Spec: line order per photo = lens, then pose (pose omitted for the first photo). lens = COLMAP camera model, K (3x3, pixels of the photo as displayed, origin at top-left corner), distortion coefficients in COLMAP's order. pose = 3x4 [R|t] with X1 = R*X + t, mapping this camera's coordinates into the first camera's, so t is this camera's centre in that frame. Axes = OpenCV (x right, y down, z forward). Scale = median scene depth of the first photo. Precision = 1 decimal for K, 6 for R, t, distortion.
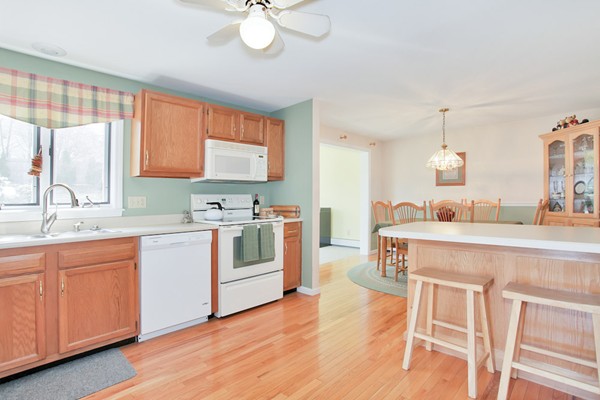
lens RADIAL K [[299.7, 0, 303.2], [0, 299.7, 200.7], [0, 0, 1]] dist [-0.043377, 0.000664]
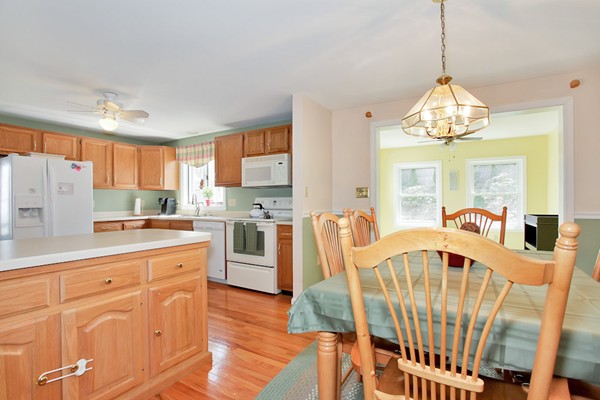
lens RADIAL K [[299.7, 0, 303.2], [0, 299.7, 200.7], [0, 0, 1]] dist [-0.043377, 0.000664]
pose [[0.231186, 0.010035, -0.972858, 0.948676], [-0.009991, 0.999919, 0.007940, -0.017754], [0.972858, 0.007884, 0.231267, 0.813702]]
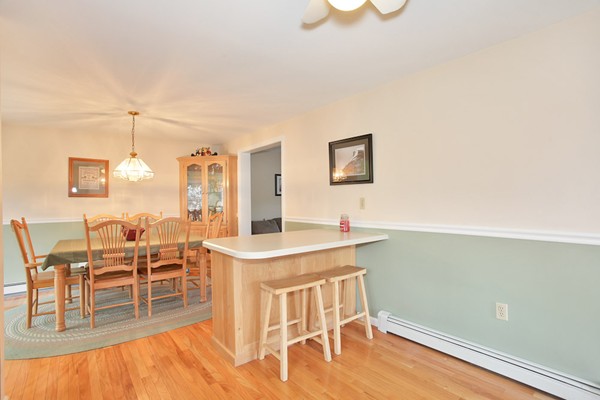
lens RADIAL K [[299.7, 0, 303.2], [0, 299.7, 200.7], [0, 0, 1]] dist [-0.043377, 0.000664]
pose [[0.103345, 0.019117, 0.994462, -0.392645], [0.012346, 0.999714, -0.020501, -0.022421], [-0.994569, 0.014397, 0.103080, 0.465100]]
